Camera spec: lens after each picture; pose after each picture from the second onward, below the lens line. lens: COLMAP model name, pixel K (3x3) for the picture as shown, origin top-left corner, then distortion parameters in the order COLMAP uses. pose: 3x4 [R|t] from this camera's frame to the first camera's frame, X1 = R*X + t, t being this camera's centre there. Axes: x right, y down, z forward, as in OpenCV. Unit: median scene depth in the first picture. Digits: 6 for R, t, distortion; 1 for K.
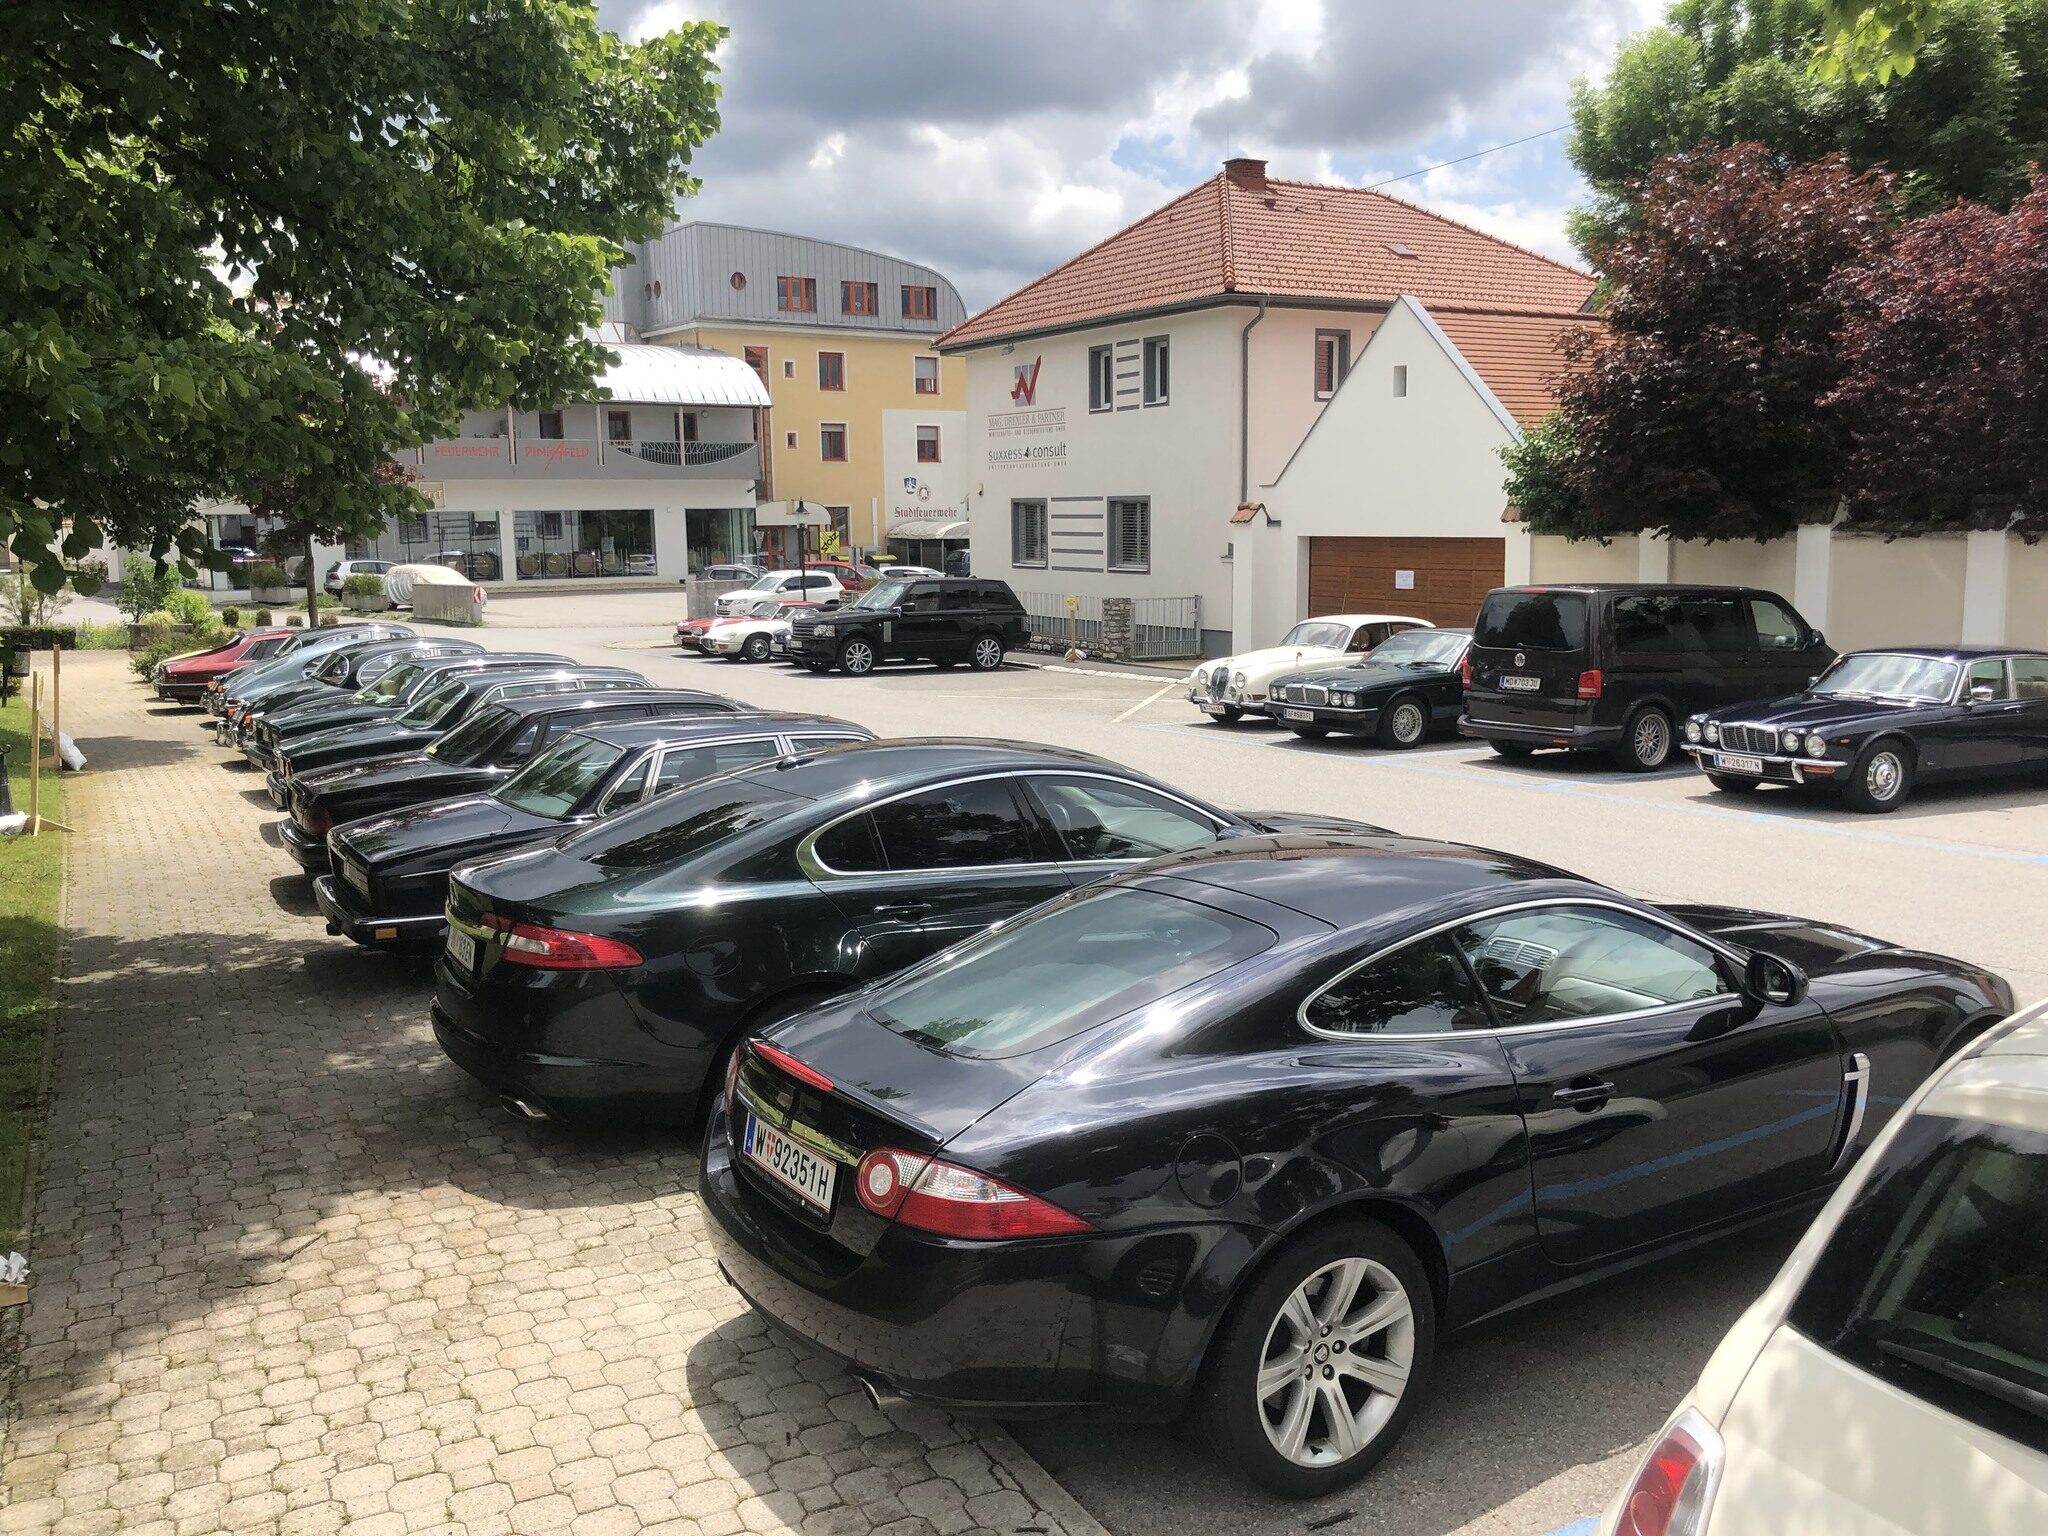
lens RADIAL K [[1697.5, 0, 1037.8], [0, 1697.5, 754.3], [0, 0, 1]] dist [0.052185, -0.079621]
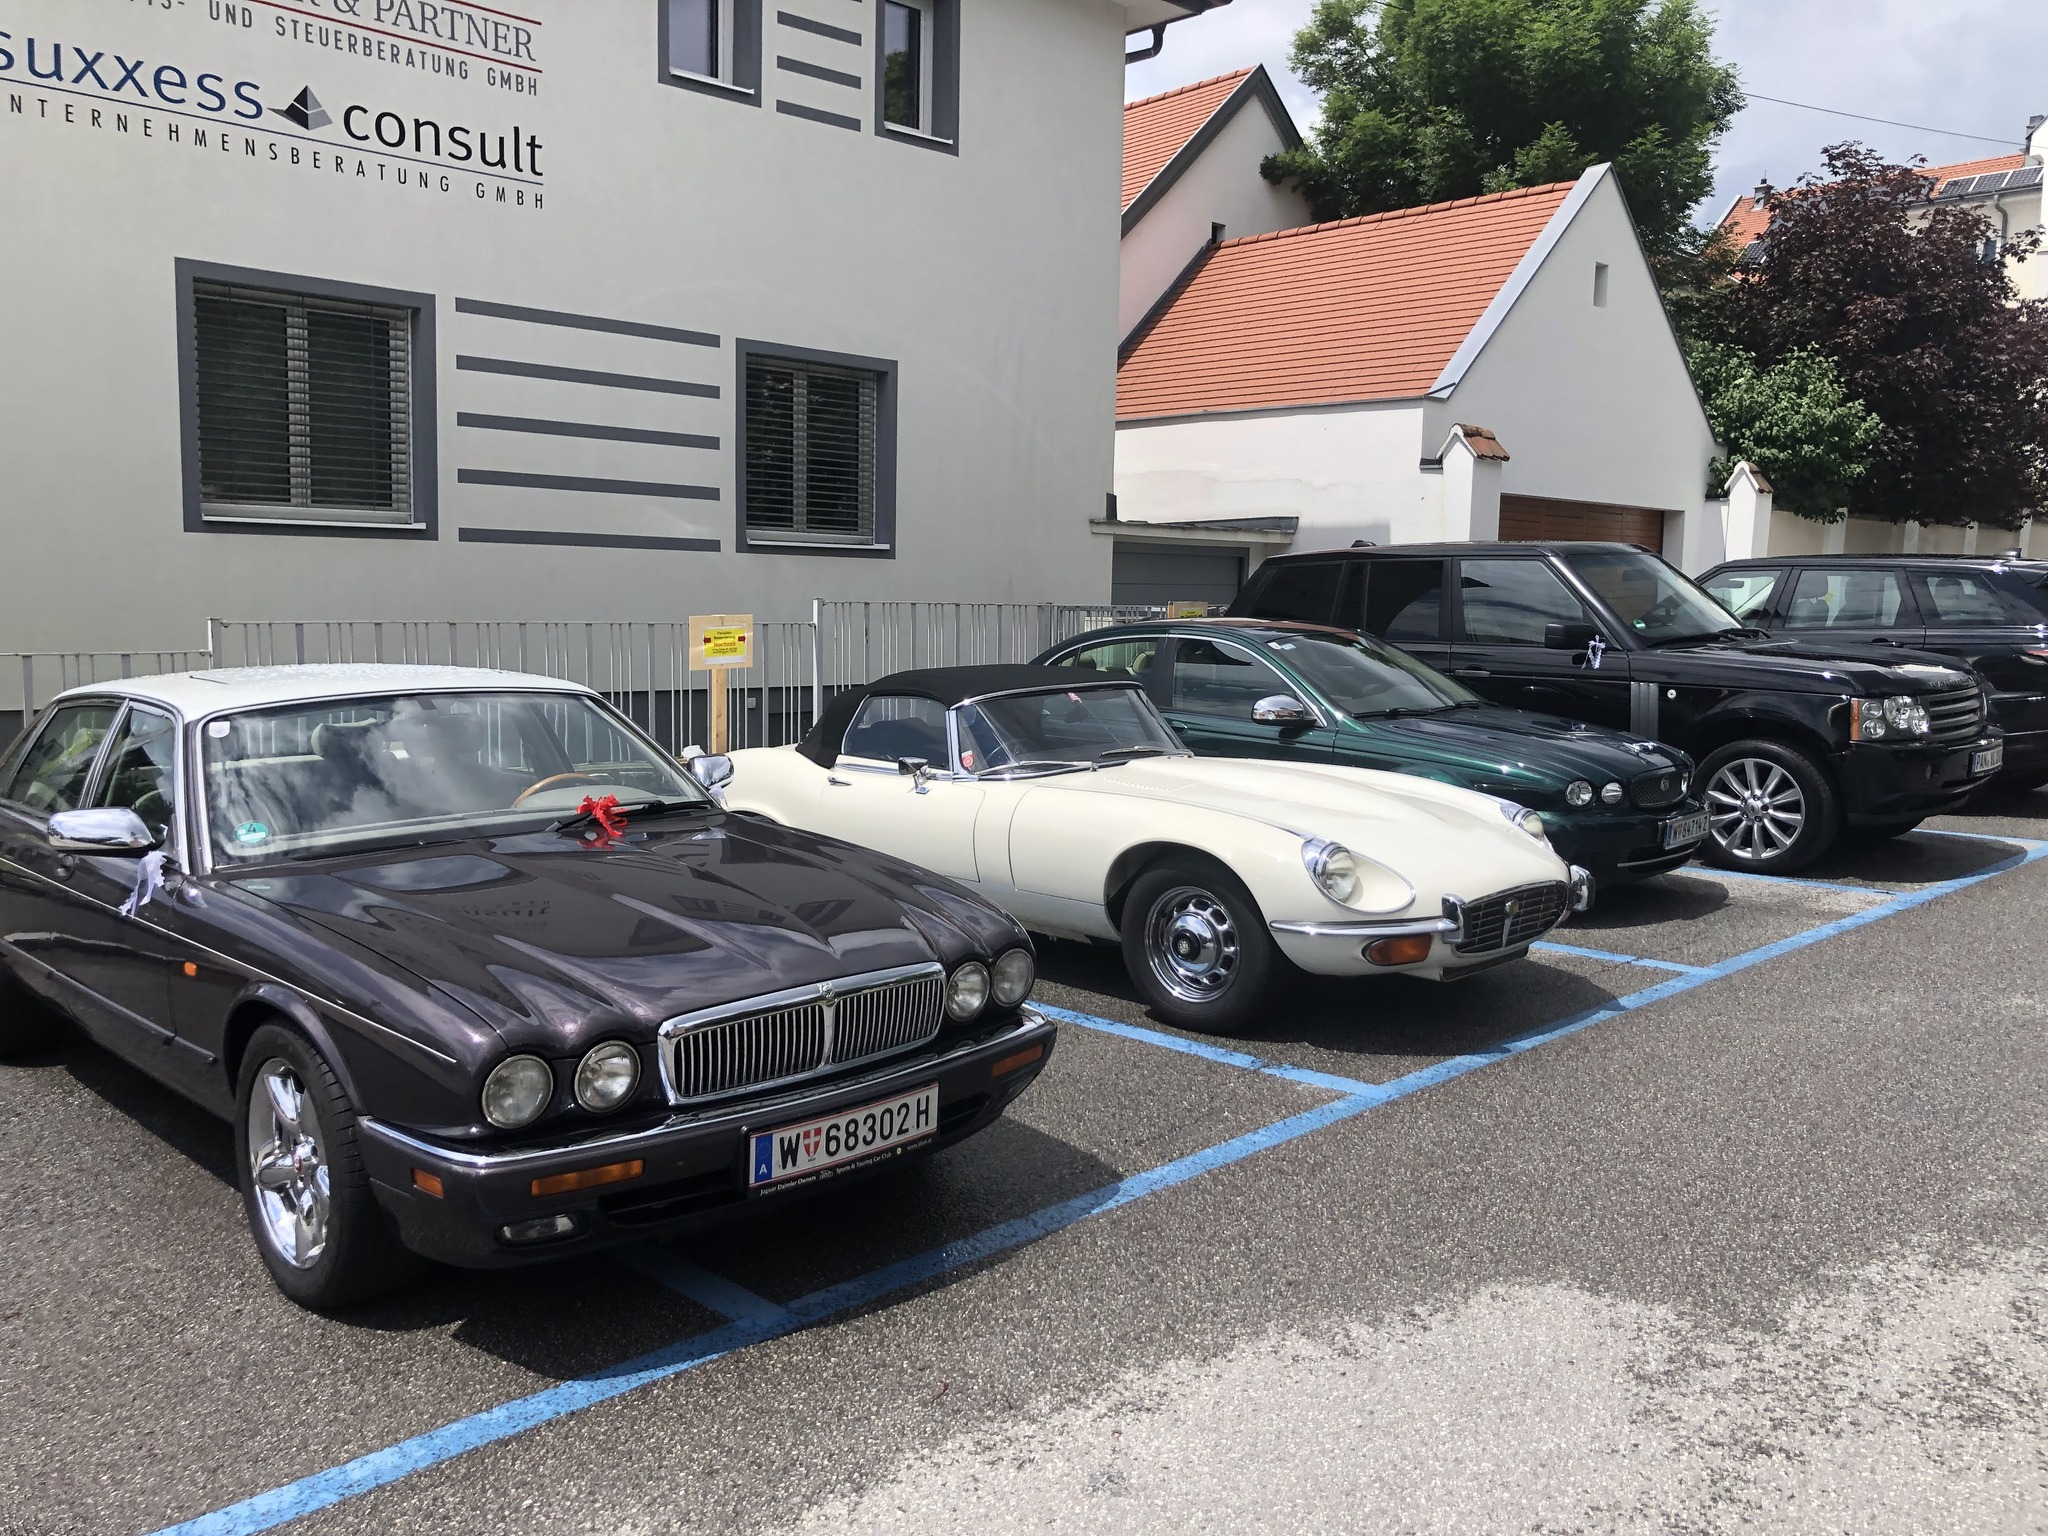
lens RADIAL K [[1722.3, 0, 1027.0], [0, 1722.3, 760.9], [0, 0, 1]] dist [0.033538, -0.012829]
pose [[-0.224397, -0.094288, 0.969926, -0.187558], [0.118748, 0.985245, 0.123250, -0.056526], [-0.967236, 0.142833, -0.209890, 0.573408]]
